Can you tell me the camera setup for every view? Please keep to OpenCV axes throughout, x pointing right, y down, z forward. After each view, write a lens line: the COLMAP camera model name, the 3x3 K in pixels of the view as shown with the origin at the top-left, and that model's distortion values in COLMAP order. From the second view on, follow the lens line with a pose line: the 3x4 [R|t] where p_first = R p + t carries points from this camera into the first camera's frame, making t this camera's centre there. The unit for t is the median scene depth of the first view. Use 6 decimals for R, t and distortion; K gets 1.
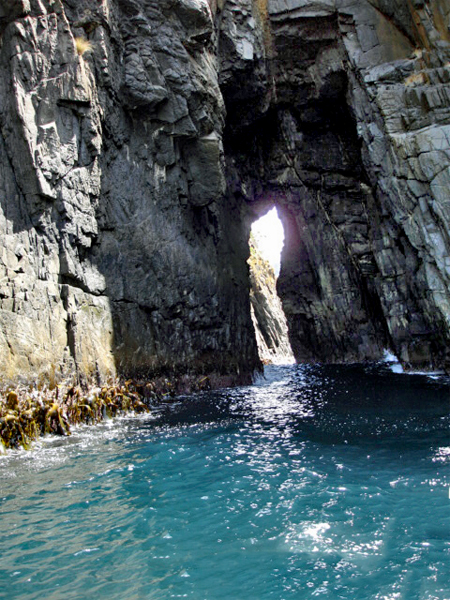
lens RADIAL K [[673.6, 0, 224.8], [0, 673.6, 299.3], [0, 0, 1]] dist [-0.127928, 0.000000]
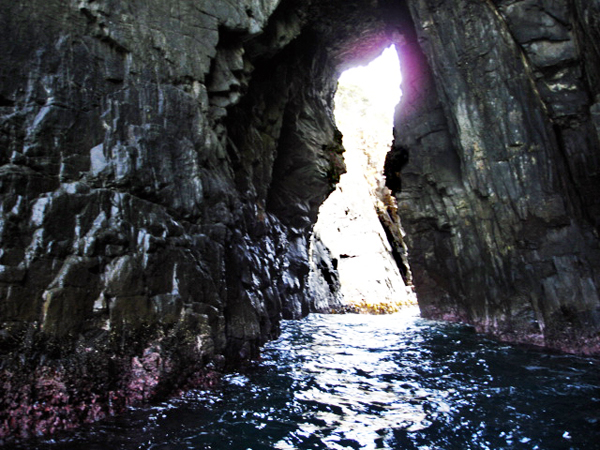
lens RADIAL K [[673.6, 0, 300.3], [0, 673.6, 225.8], [0, 0, 1]] dist [-0.127928, 0.000000]
pose [[0.990506, 0.021715, -0.135742, 0.098855], [-0.023641, 0.999641, -0.012594, 0.041926], [0.135420, 0.015683, 0.990664, 0.544495]]
